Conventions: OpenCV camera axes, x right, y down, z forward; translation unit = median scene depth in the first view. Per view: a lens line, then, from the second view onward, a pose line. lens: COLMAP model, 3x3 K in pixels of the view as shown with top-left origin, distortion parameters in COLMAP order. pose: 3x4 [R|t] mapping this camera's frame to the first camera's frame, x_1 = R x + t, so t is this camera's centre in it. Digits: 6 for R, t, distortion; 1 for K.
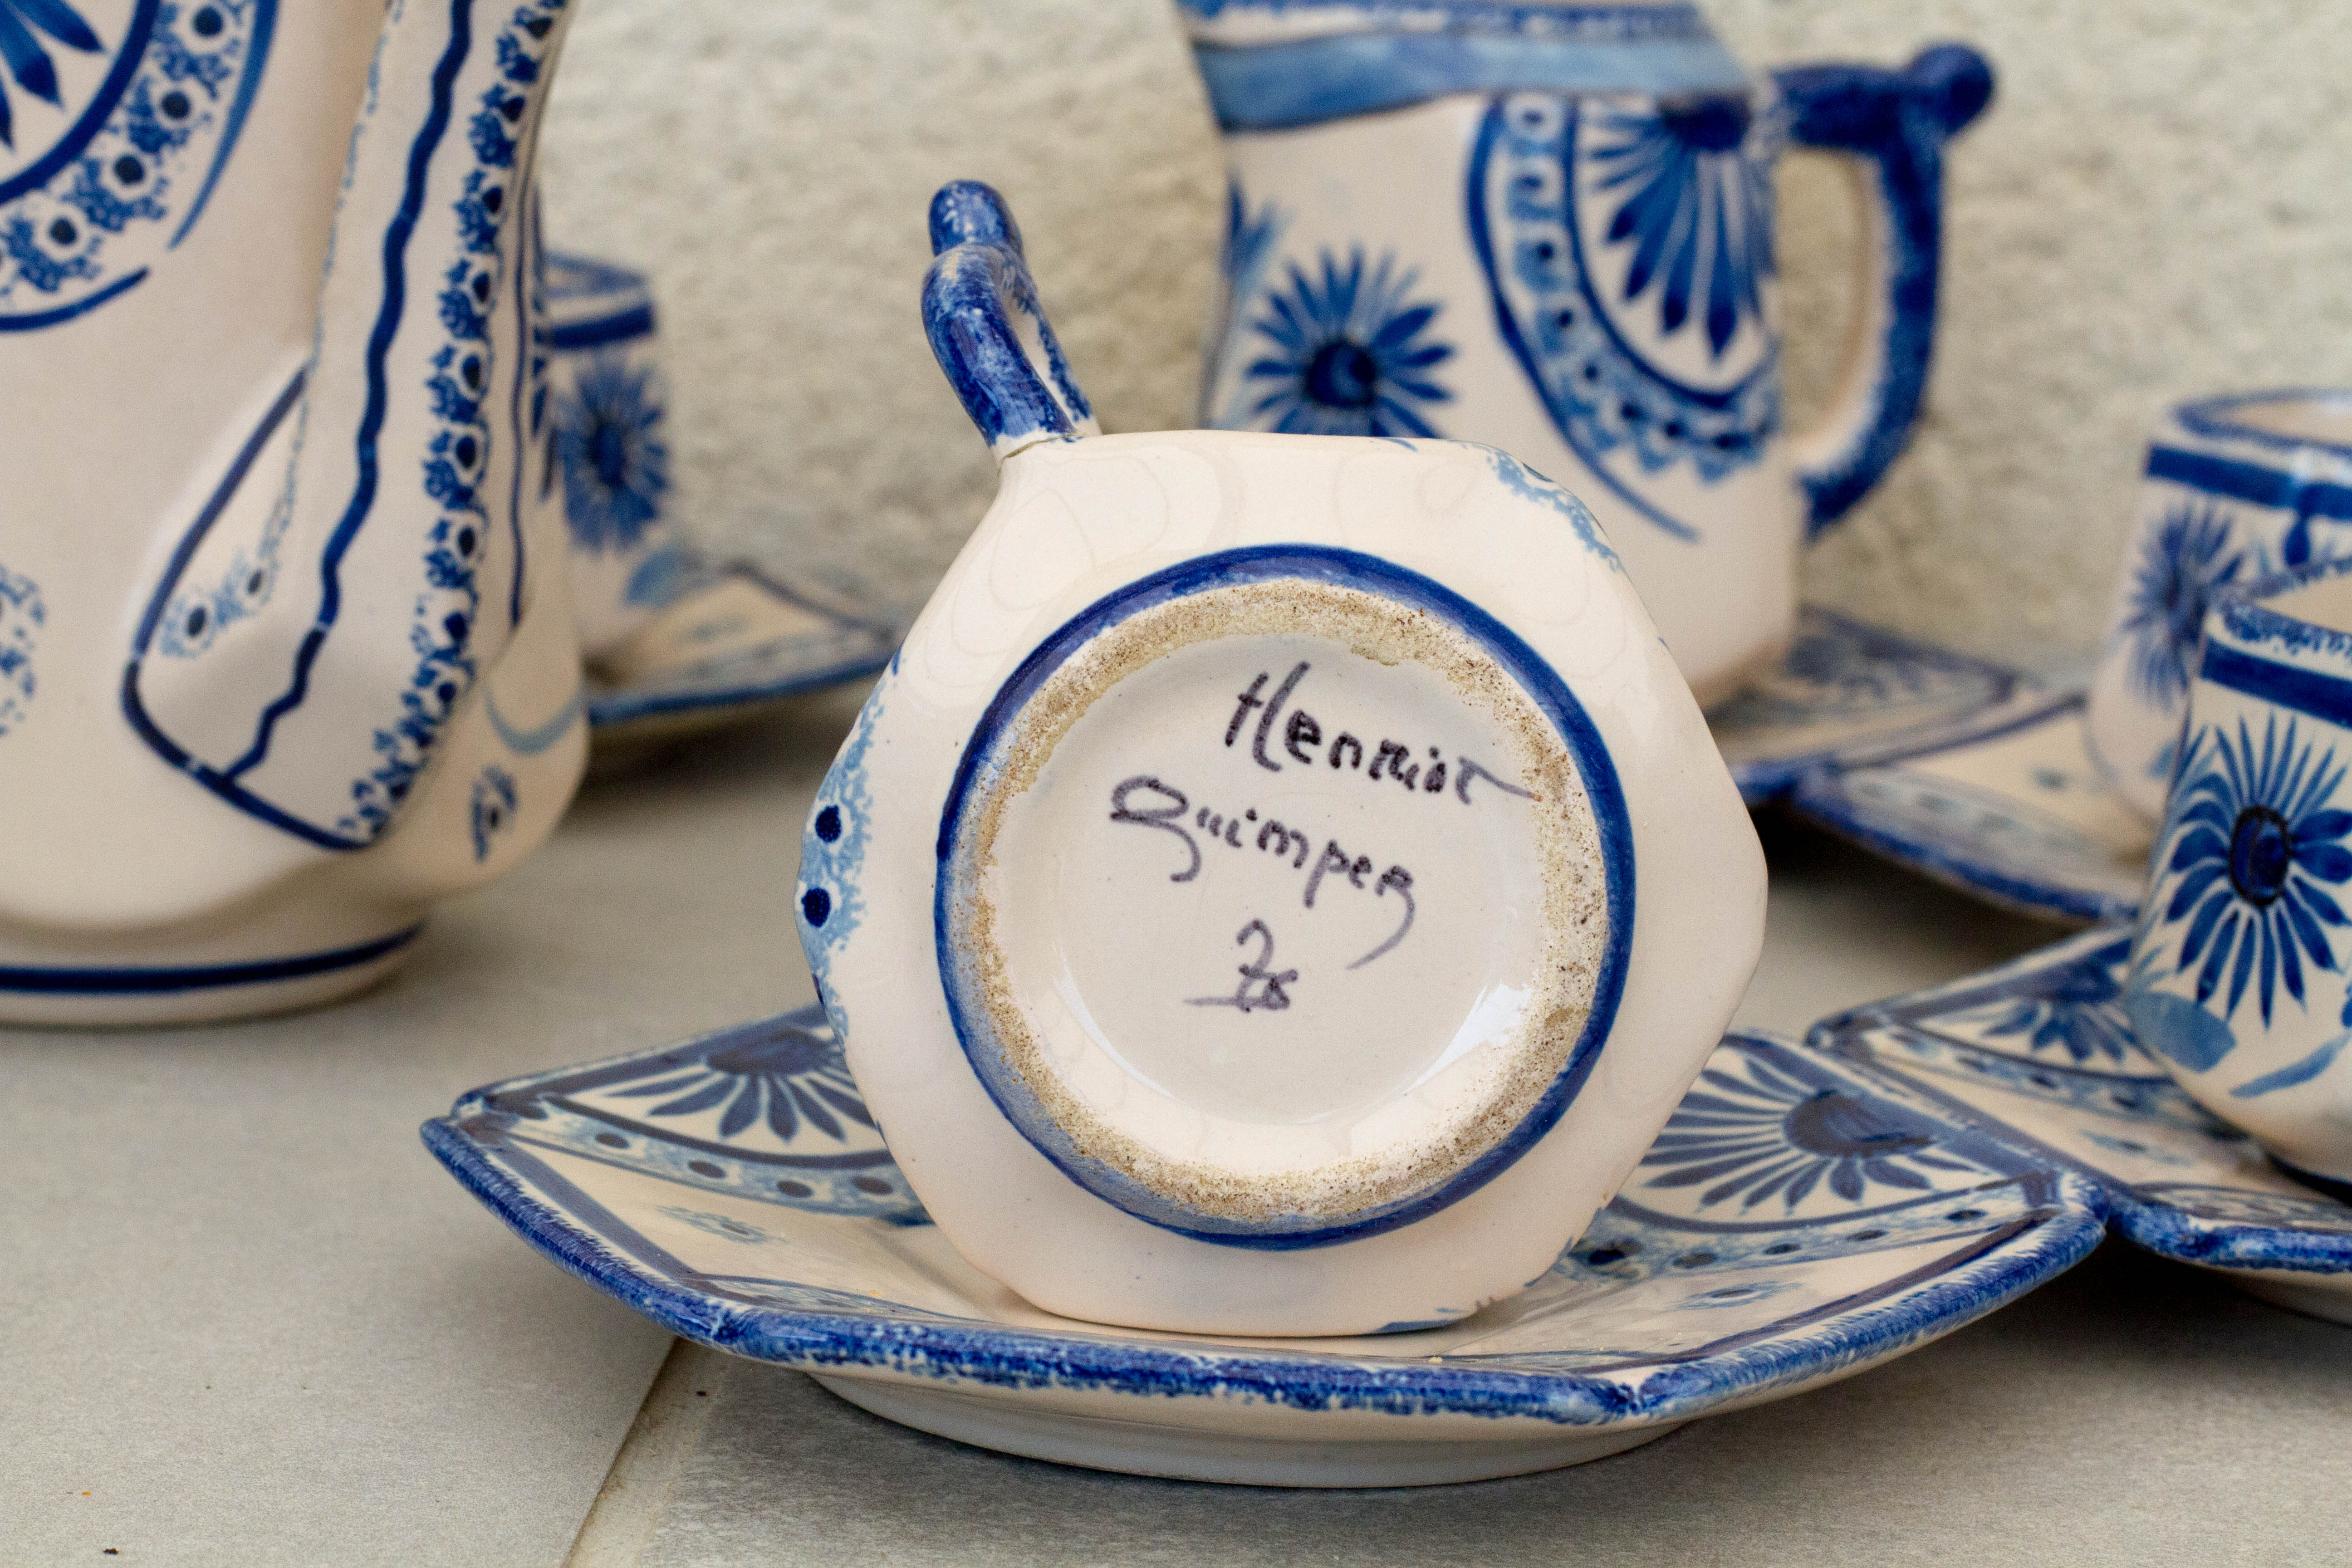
lens RADIAL K [[5988.8, 0, 1163.9], [0, 5988.8, 790.3], [0, 0, 1]] dist [-0.112306, 0.000000]
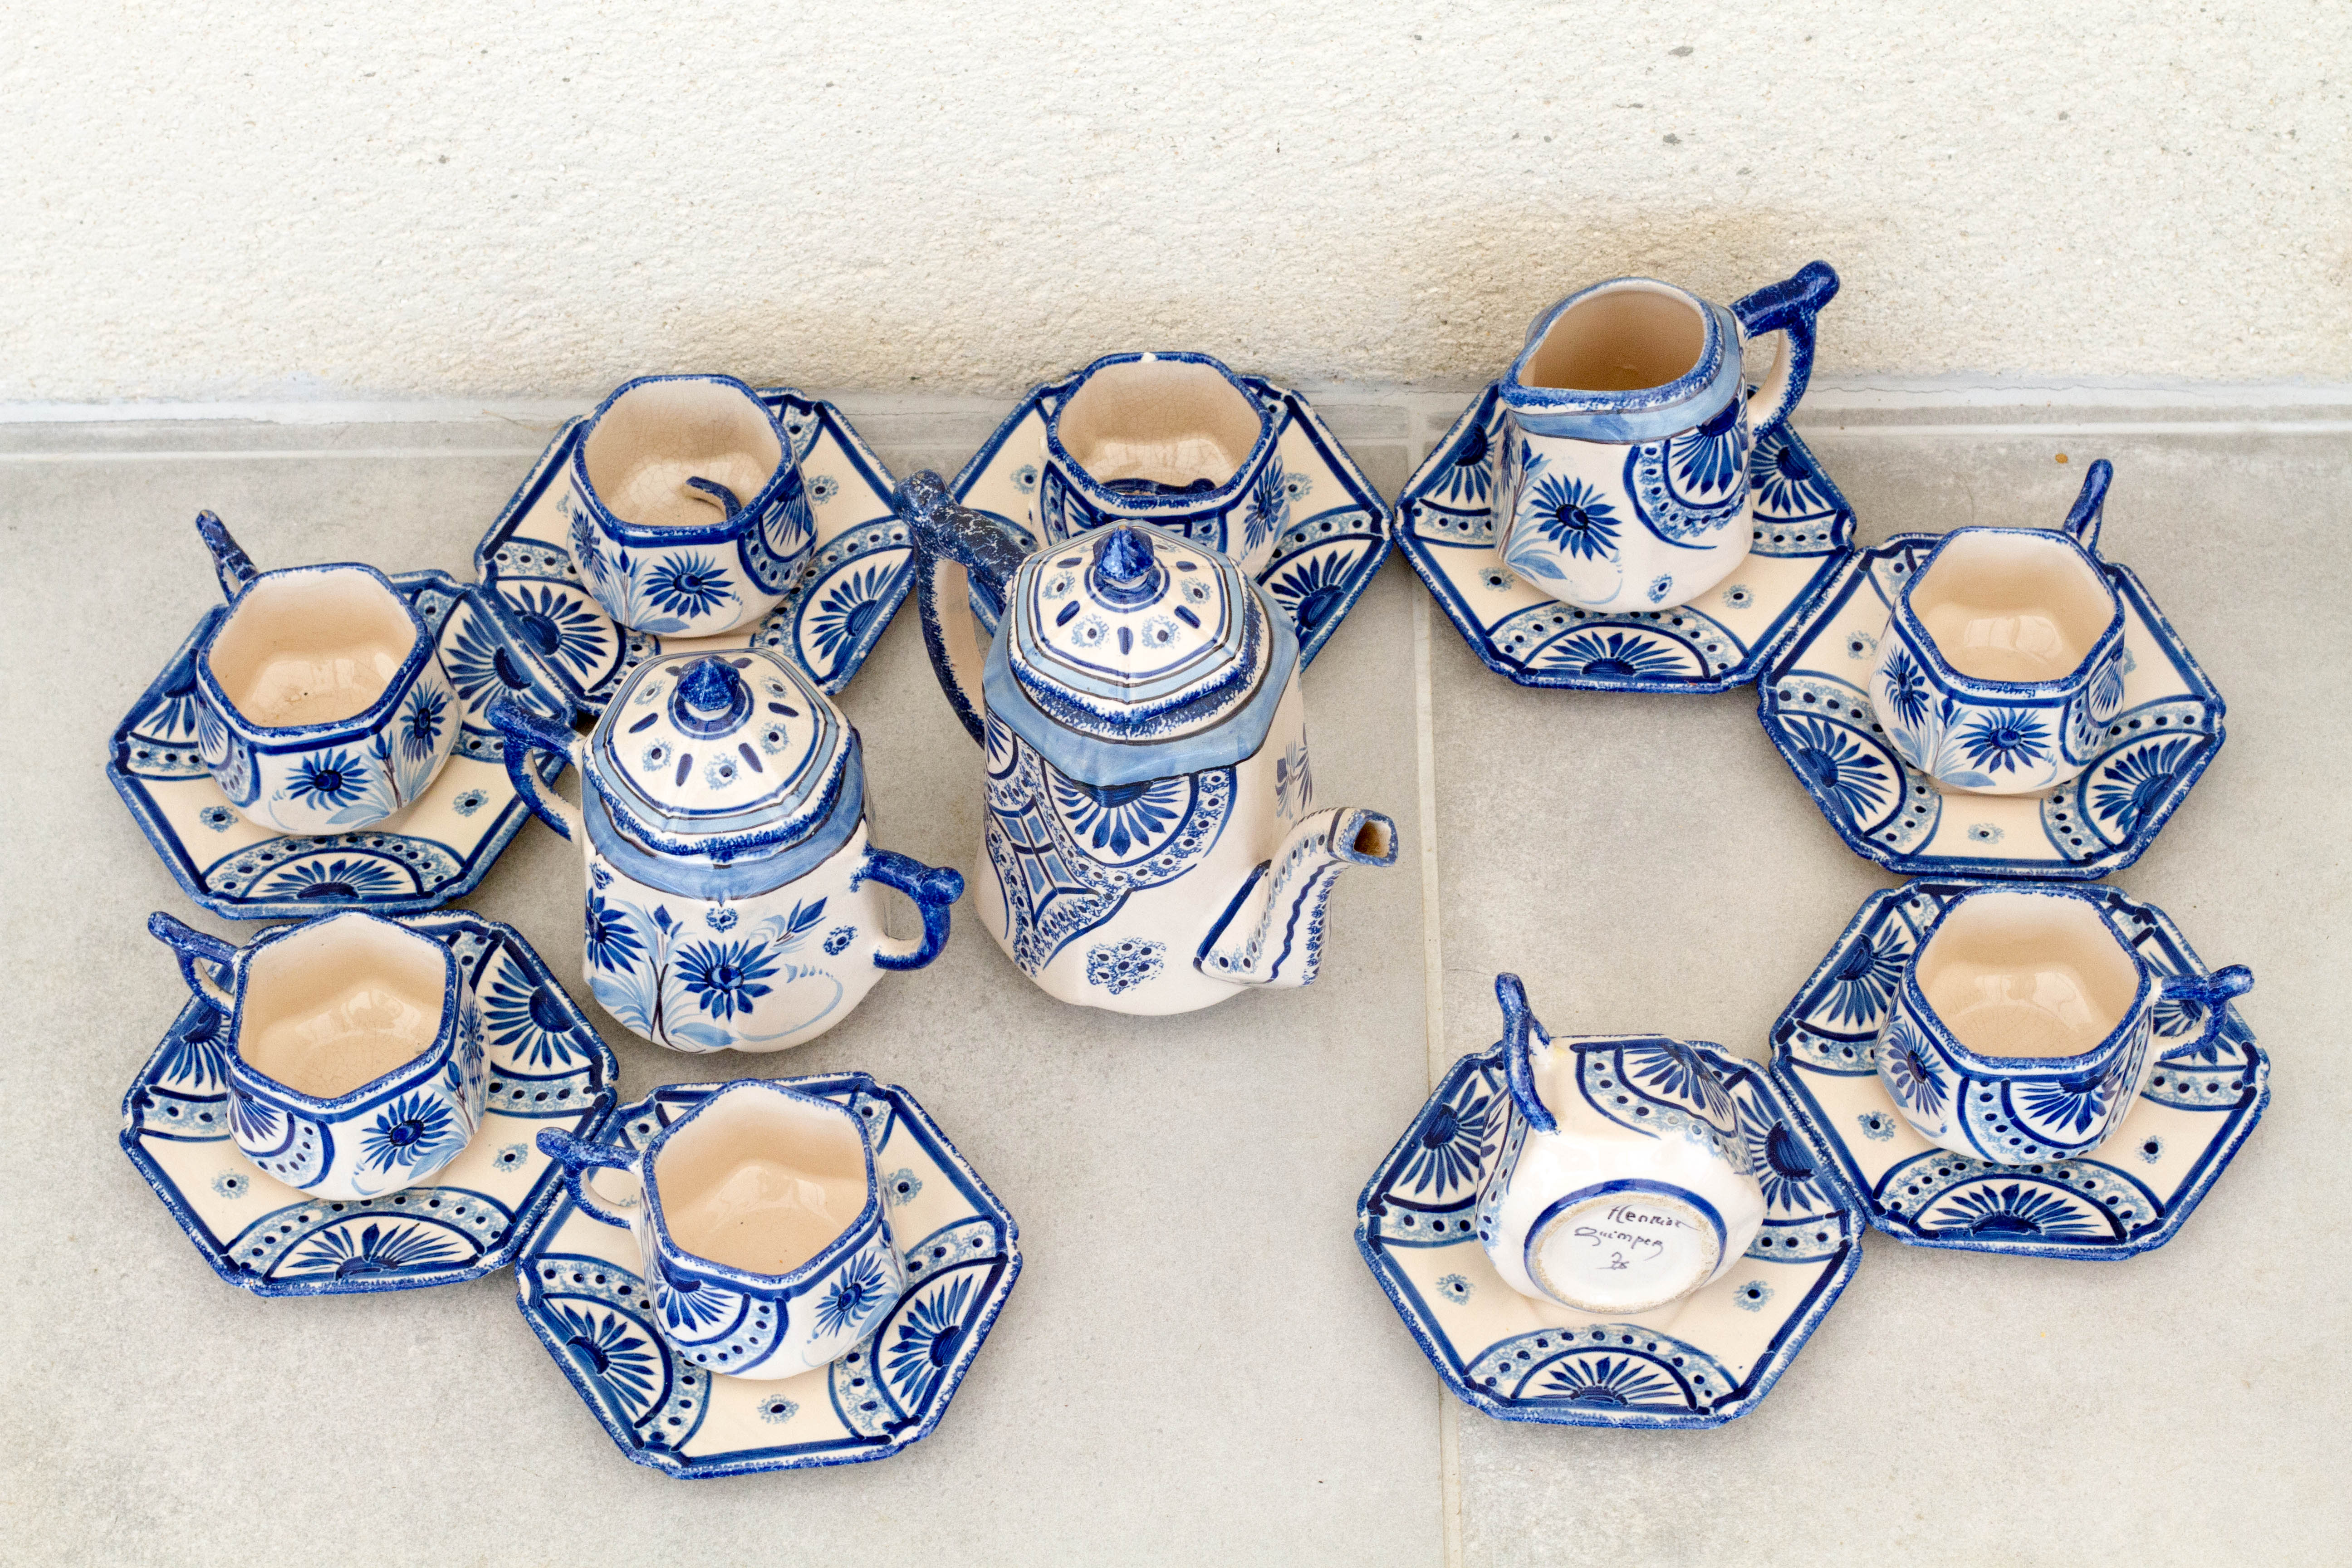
lens RADIAL K [[5988.8, 0, 1183.0], [0, 5988.8, 779.9], [0, 0, 1]] dist [-0.112306, 0.000000]
pose [[0.996722, -0.080904, -0.000172, -0.140044], [0.060936, 0.749320, 0.659399, -1.637566], [-0.053219, -0.657248, 0.751793, -0.926430]]
